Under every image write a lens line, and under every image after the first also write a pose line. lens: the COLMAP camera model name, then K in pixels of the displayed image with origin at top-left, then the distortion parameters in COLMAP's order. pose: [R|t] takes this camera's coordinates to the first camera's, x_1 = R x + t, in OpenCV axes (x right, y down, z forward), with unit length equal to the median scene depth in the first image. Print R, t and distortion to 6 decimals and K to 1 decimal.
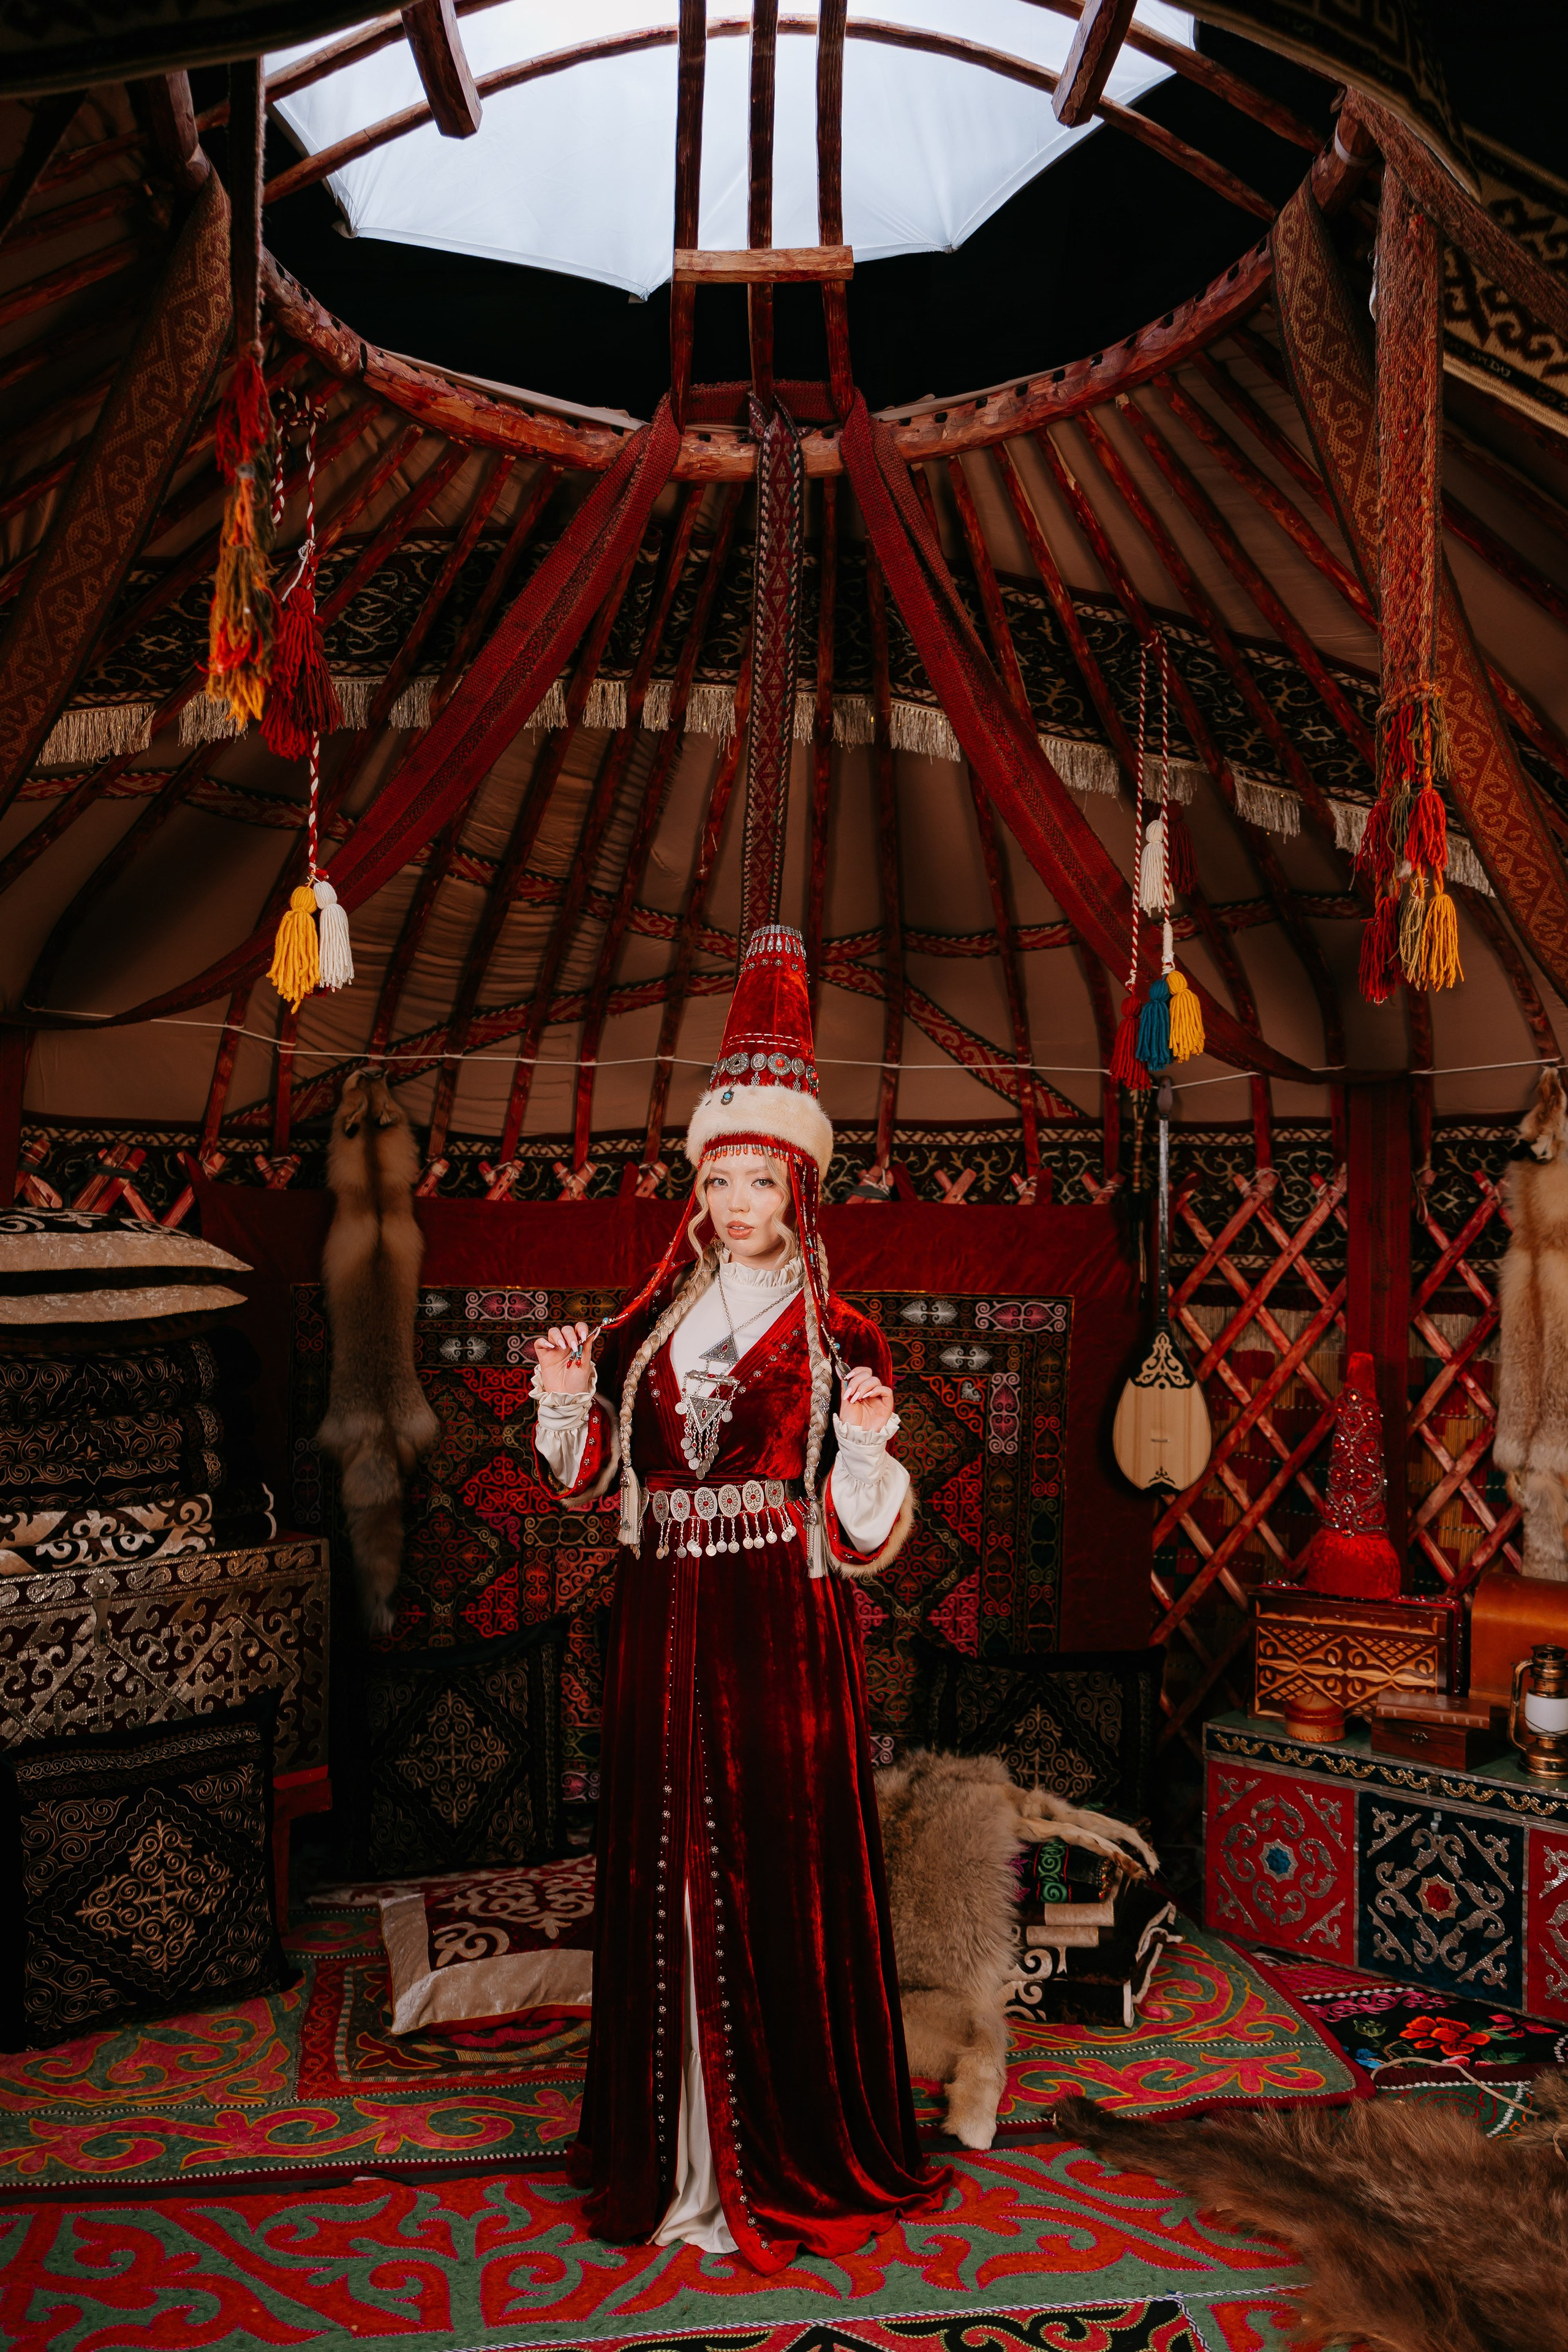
lens RADIAL K [[2061.0, 0, 772.1], [0, 2061.0, 1113.5], [0, 0, 1]] dist [0.030029, -0.032502]
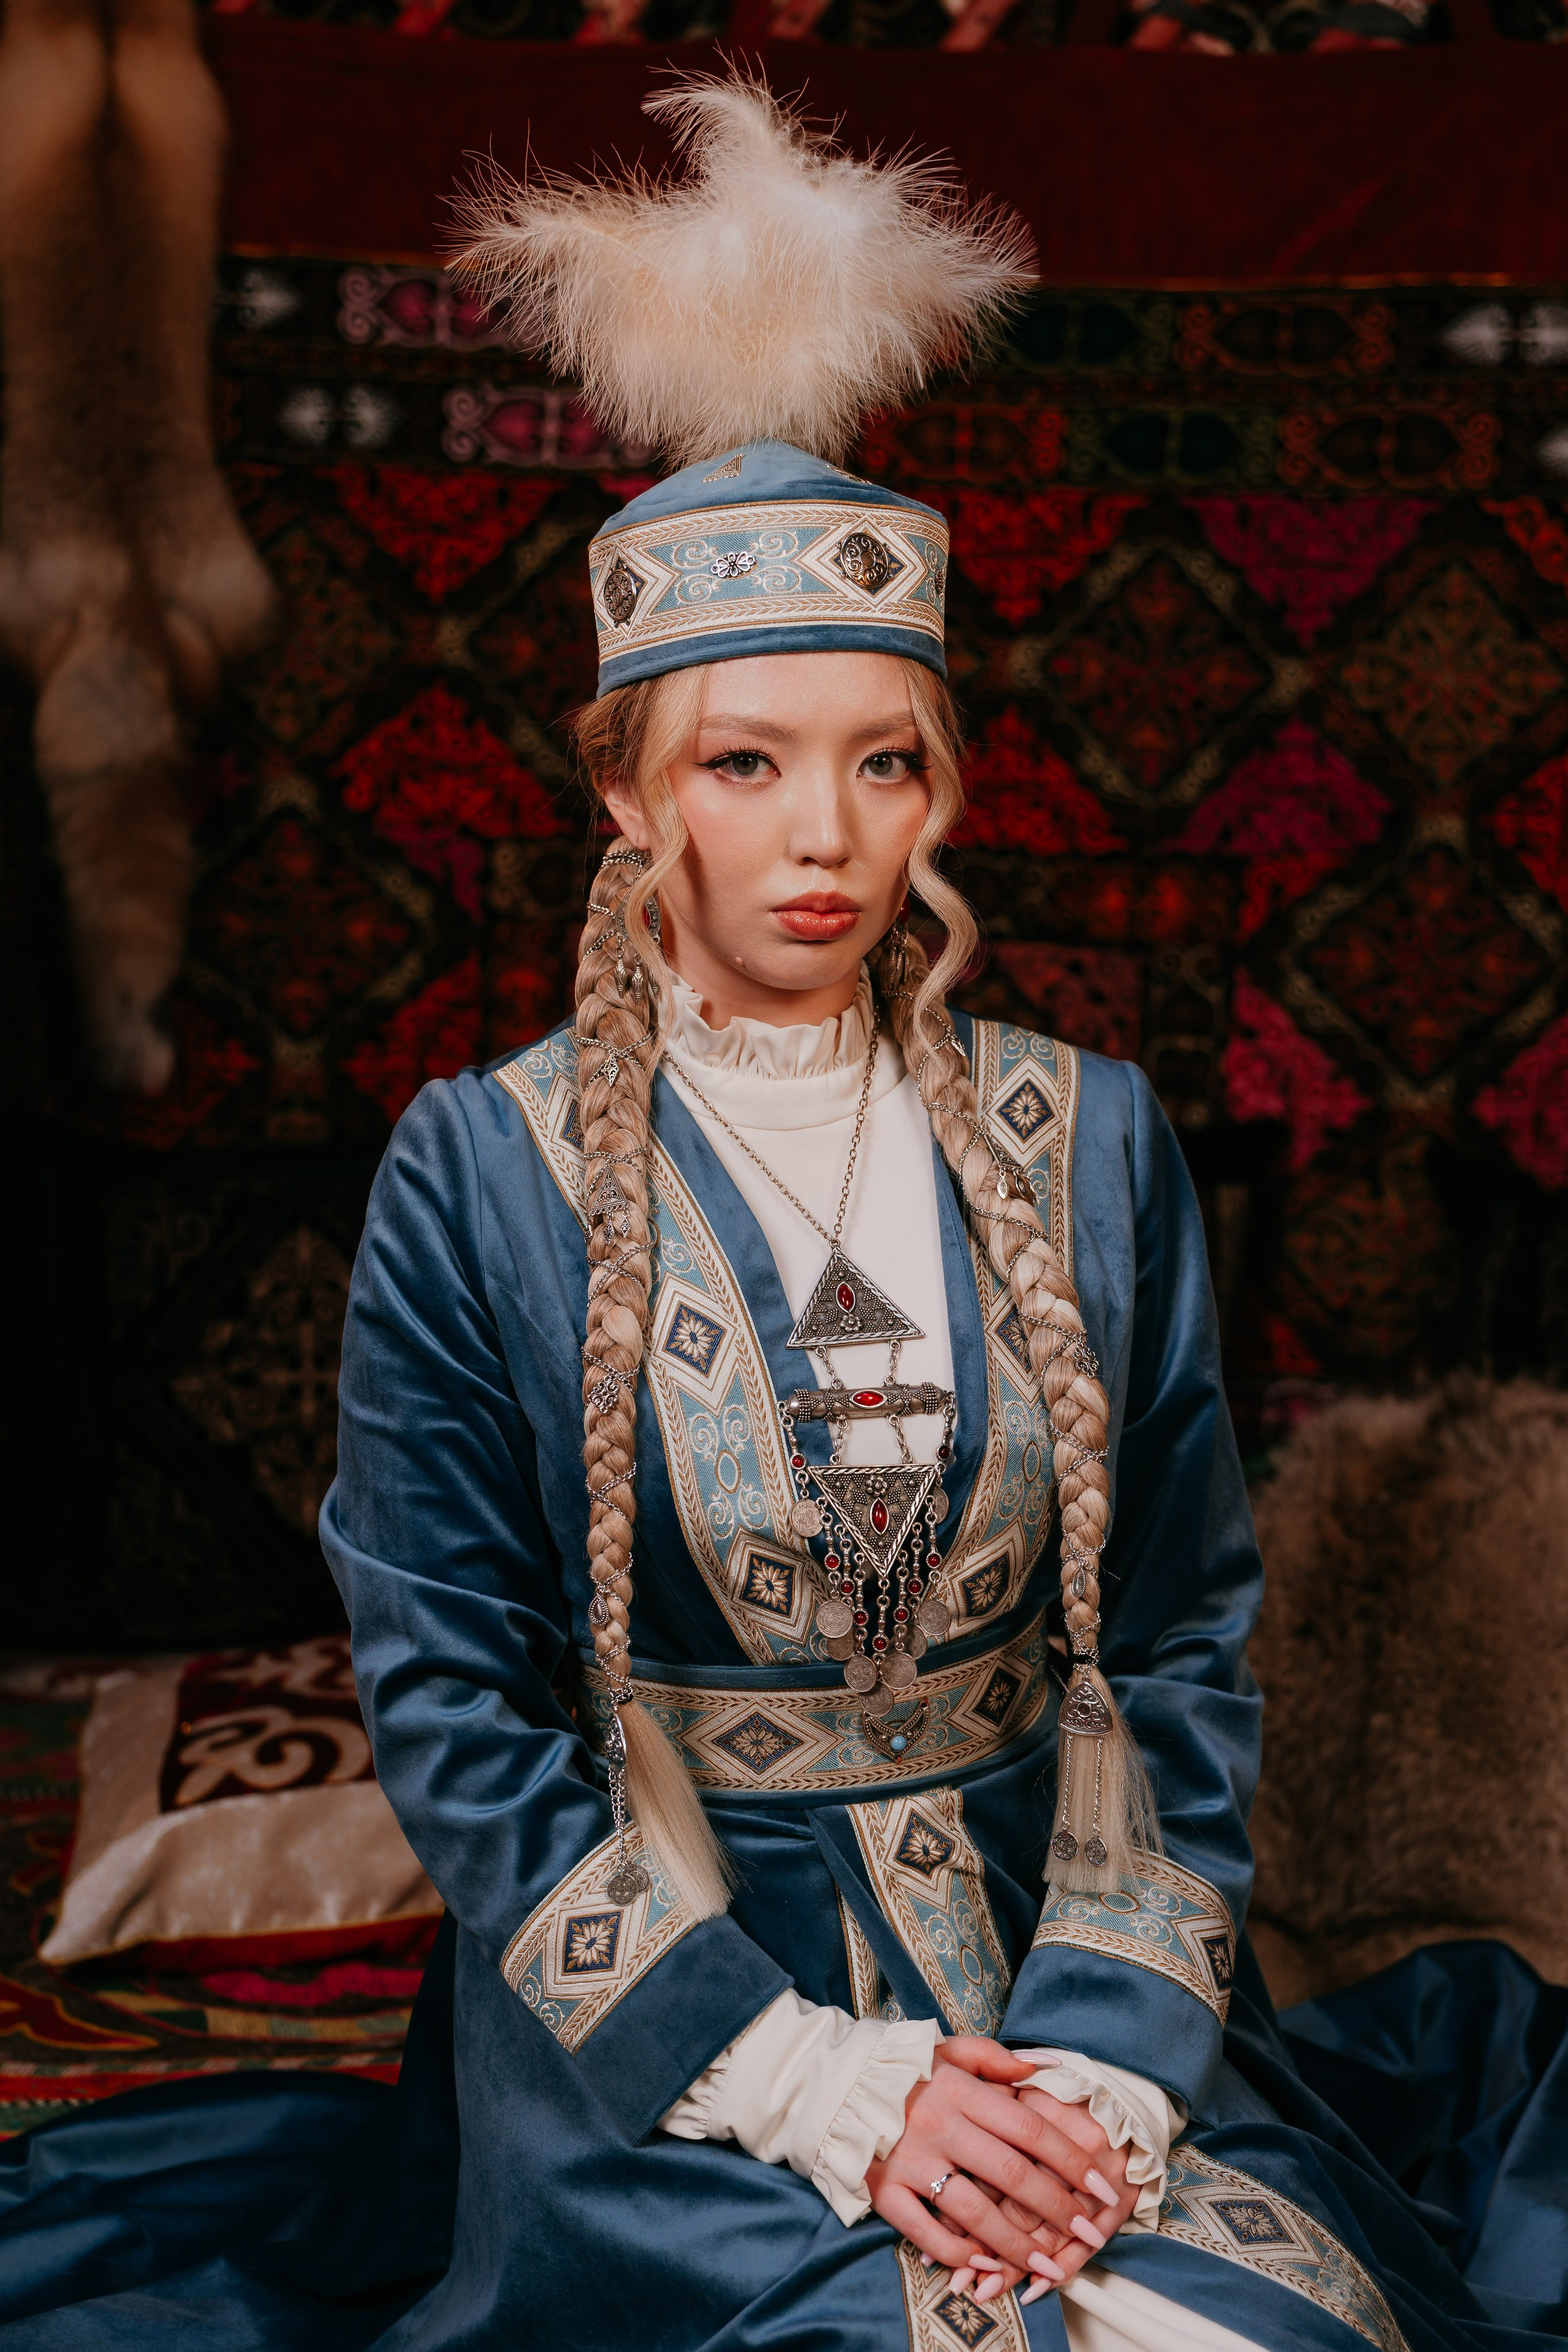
lens RADIAL K [[3516.8, 0, 784.3], [0, 3516.8, 1203.2], [0, 0, 1]] dist [0.198961, 0.000000]
pose [[0.995130, 0.027344, -0.094702, 0.007628], [-0.012069, 0.987325, 0.158252, 0.159489], [0.097829, -0.156338, 0.982847, 0.309210]]
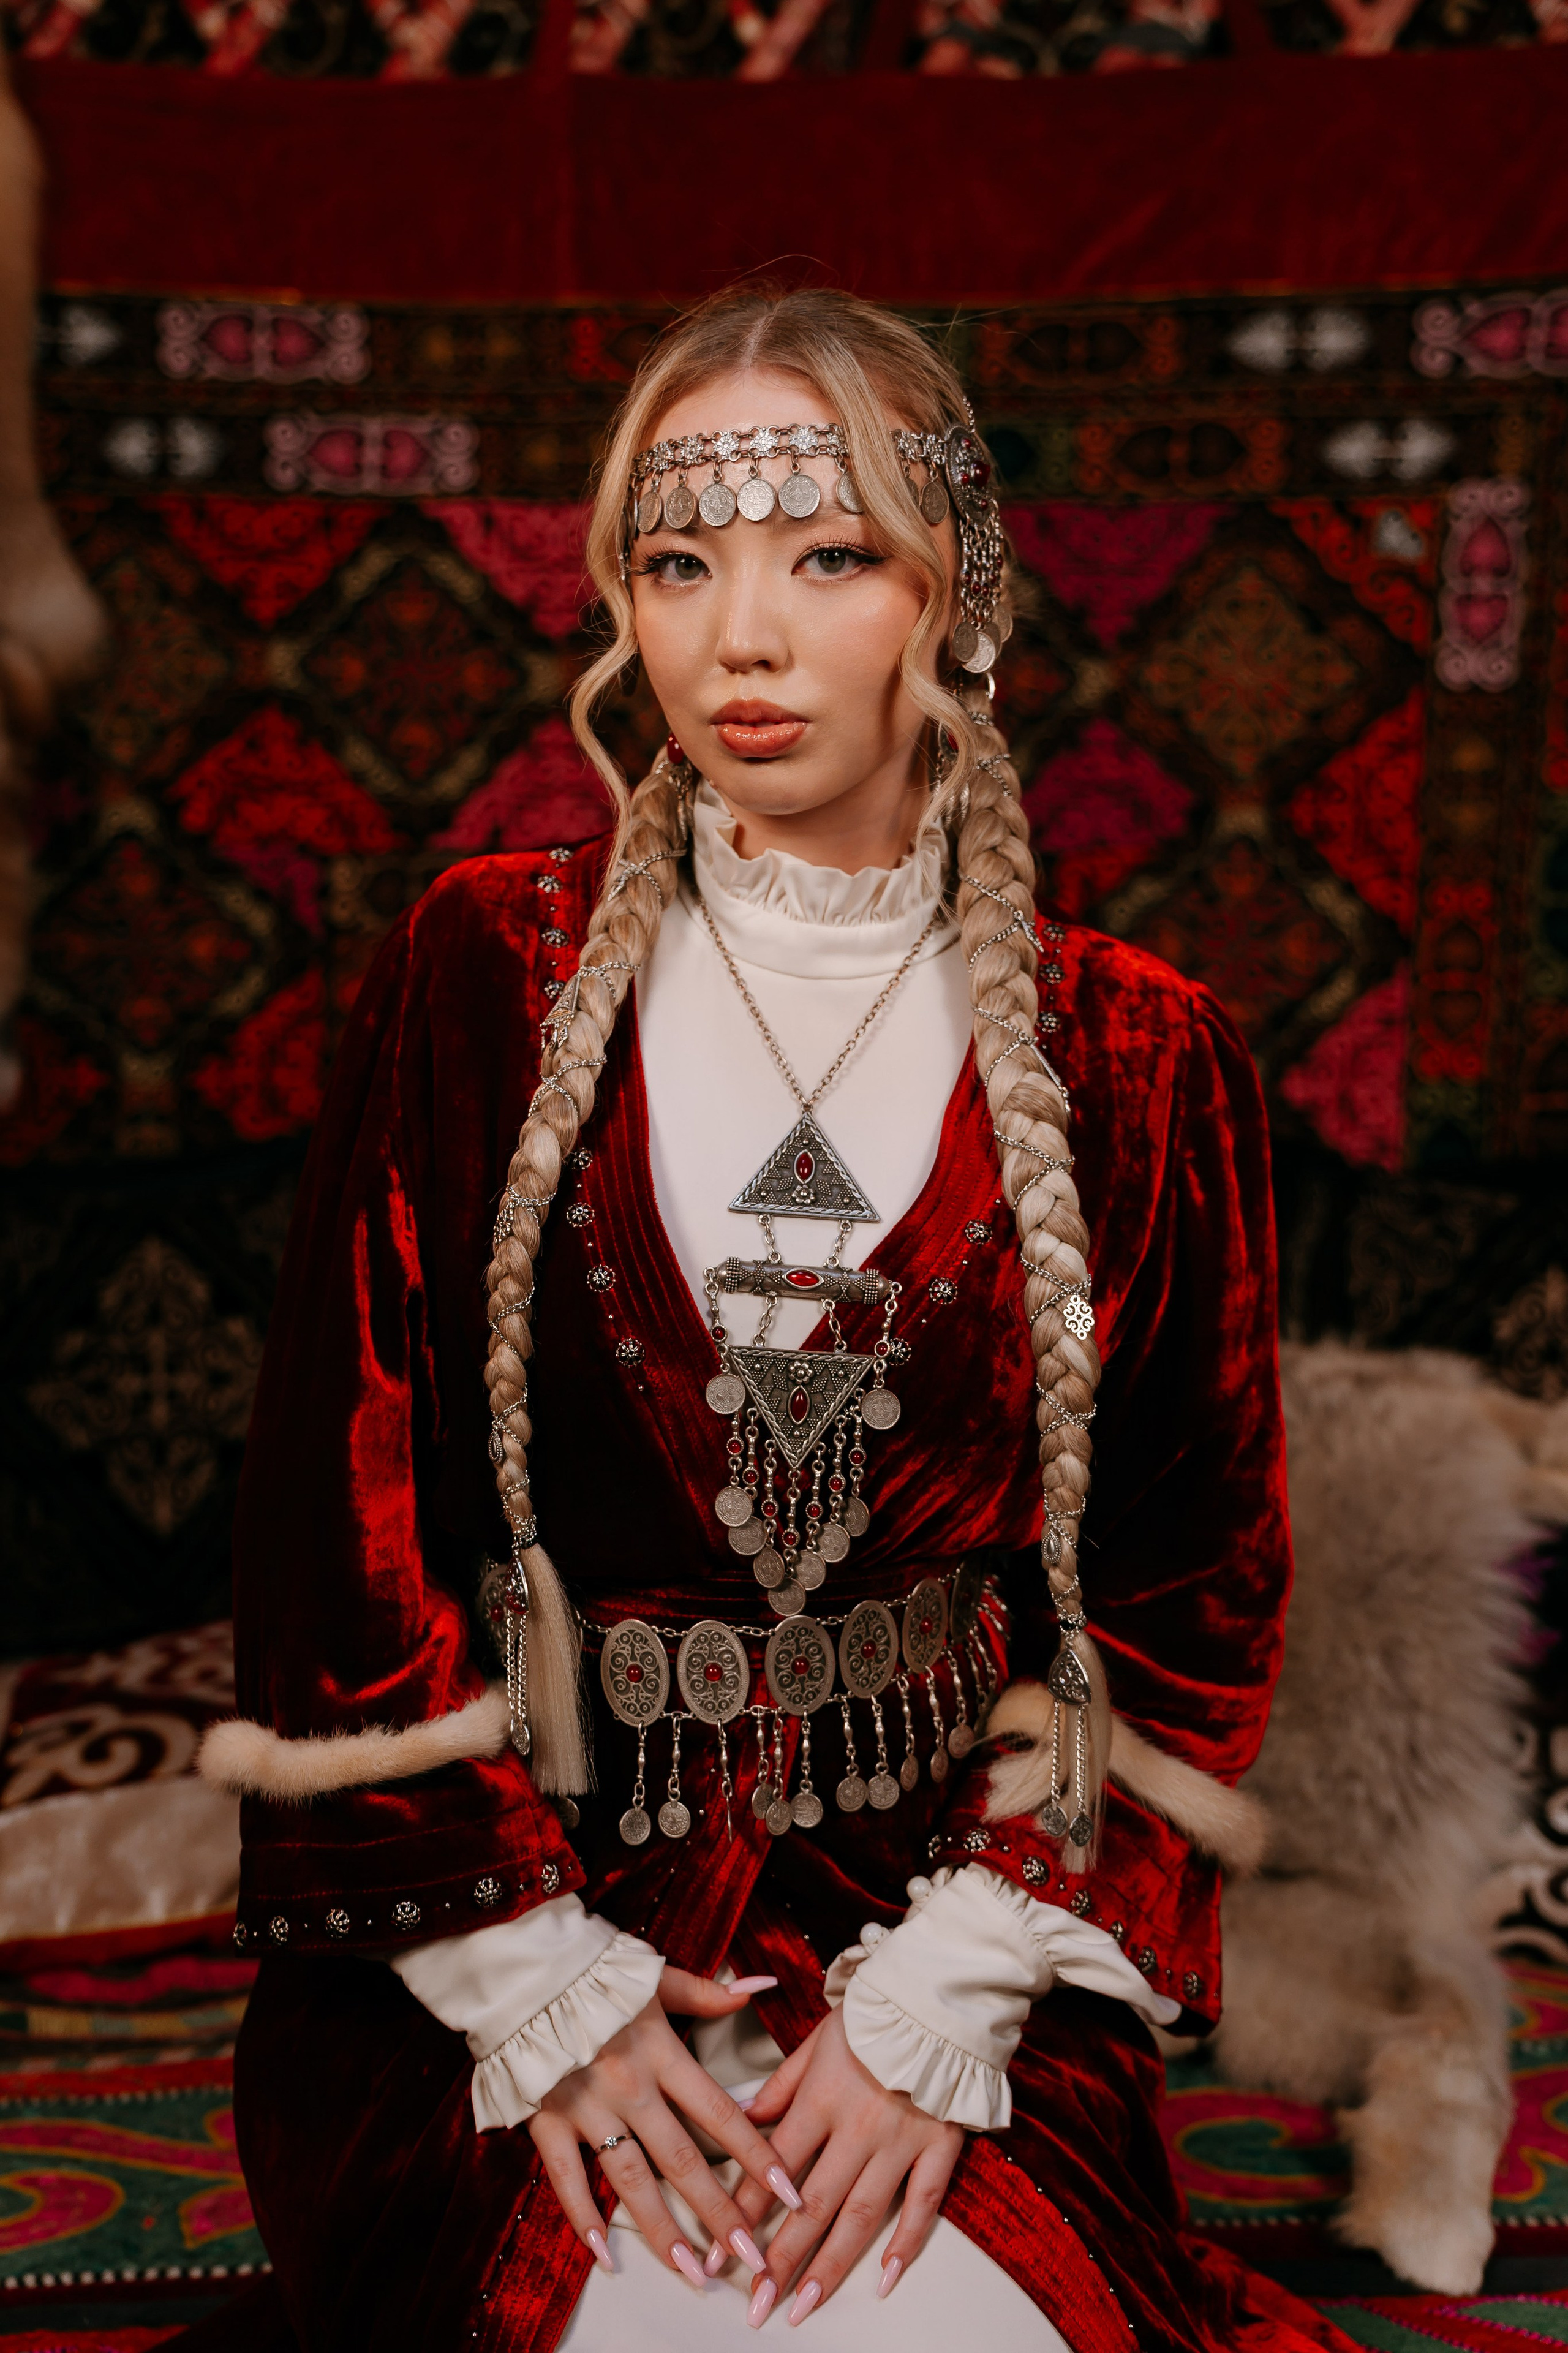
lens RADIAL K [[3249.7, 0, 757.7], [0, 3249.7, 1205.4], [0, 0, 1]] dist [0.188677, 0.000000]
pose [[0.996776, -0.003439, -0.080155, 0.022873], [0.015638, 0.988247, 0.152062, 0.170611], [0.078690, -0.152825, 0.985115, 0.342676]]
